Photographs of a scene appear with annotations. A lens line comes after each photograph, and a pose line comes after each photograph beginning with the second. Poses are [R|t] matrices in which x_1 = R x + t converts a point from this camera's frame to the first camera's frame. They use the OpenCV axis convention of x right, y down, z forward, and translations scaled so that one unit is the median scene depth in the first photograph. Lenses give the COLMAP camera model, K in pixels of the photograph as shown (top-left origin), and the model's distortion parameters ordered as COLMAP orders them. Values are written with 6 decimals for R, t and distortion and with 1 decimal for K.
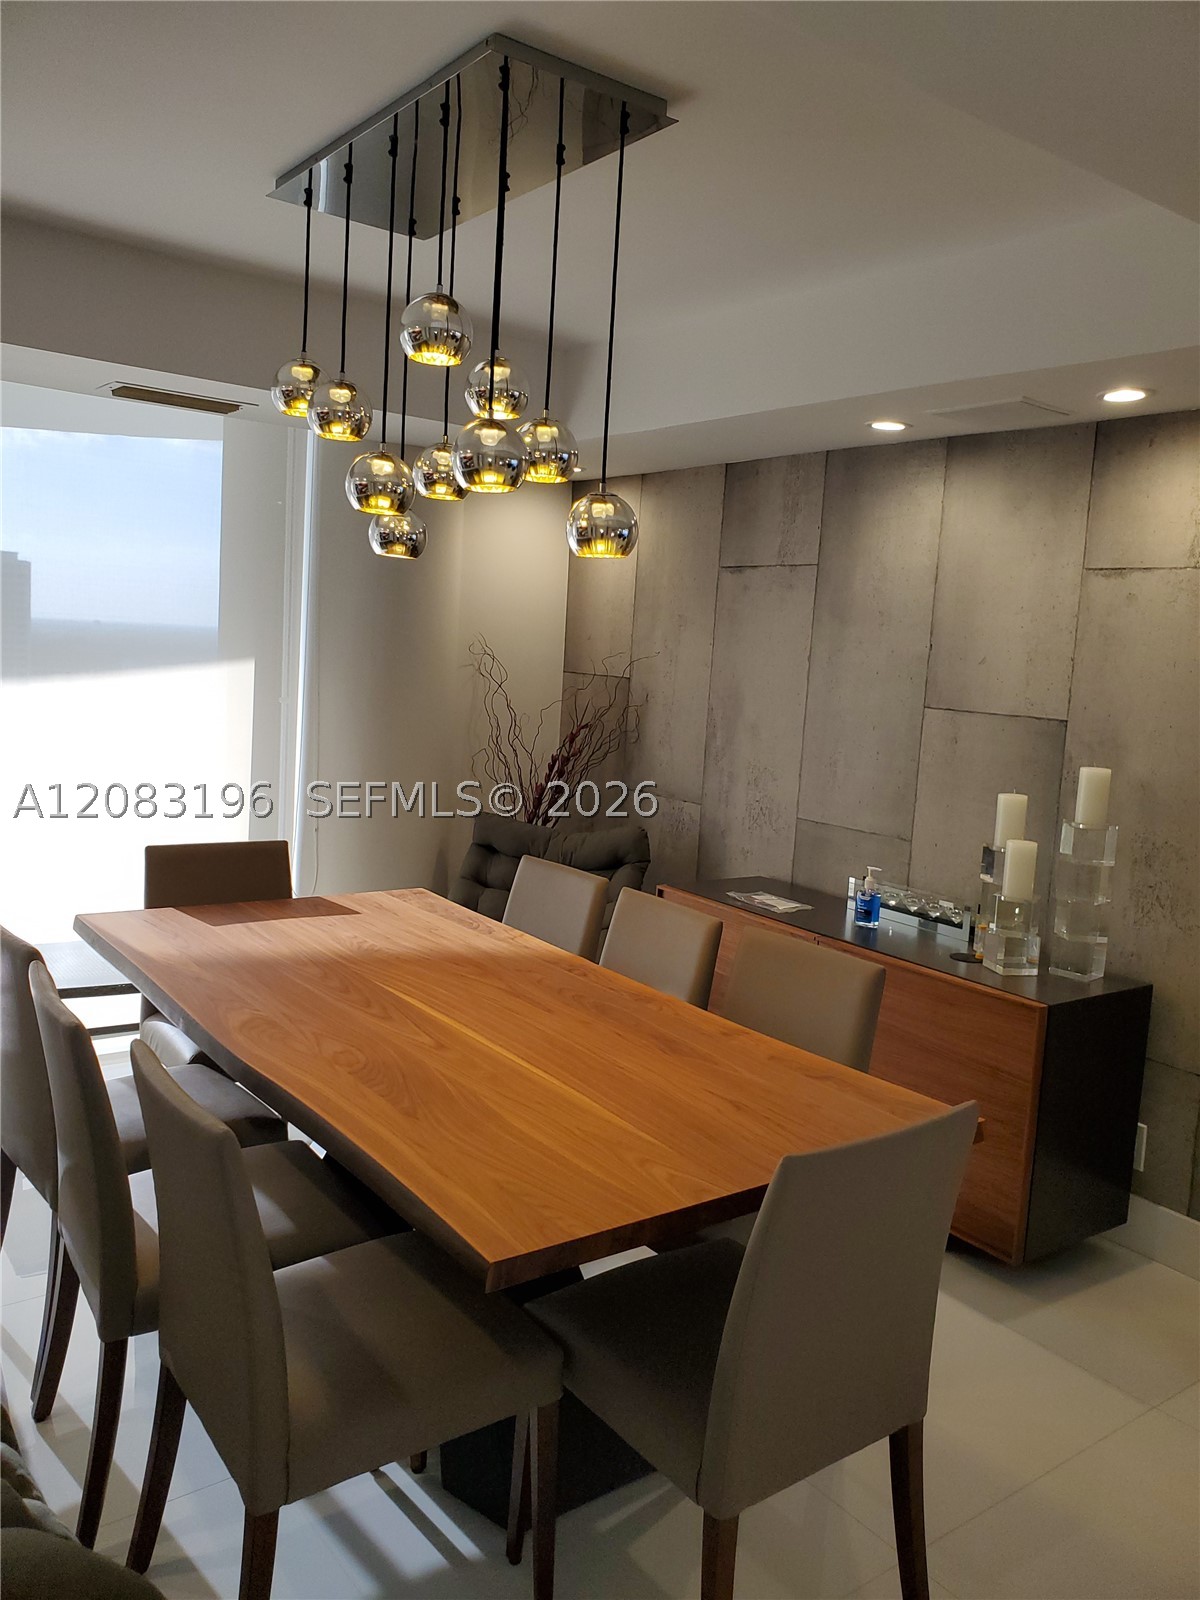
lens RADIAL K [[1245.4, 0, 605.2], [0, 1245.4, 800.1], [0, 0, 1]] dist [0.000696, -0.002501]
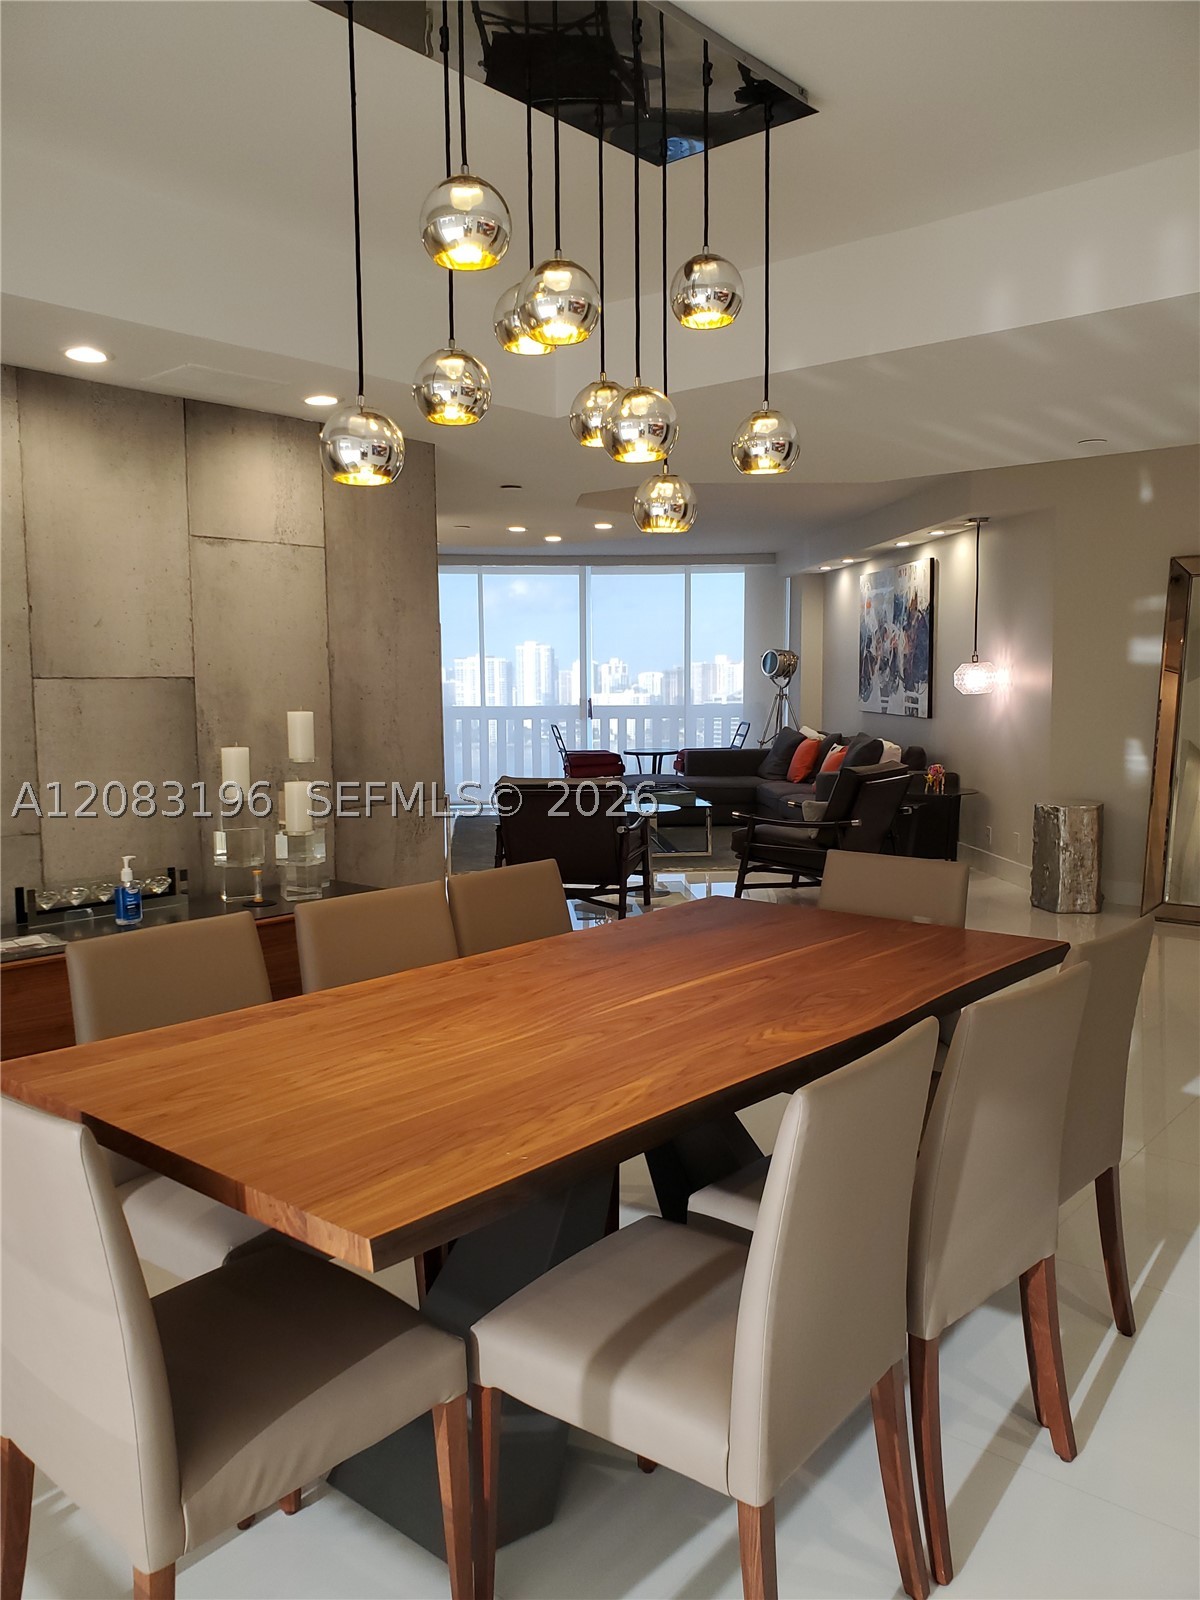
lens RADIAL K [[1245.4, 0, 605.5], [0, 1245.4, 802.6], [0, 0, 1]] dist [0.000696, -0.002501]
pose [[-0.208013, -0.158975, 0.965120, -0.767959], [0.117028, 0.975571, 0.185920, -0.118460], [-0.971100, 0.151620, -0.184327, 0.885651]]
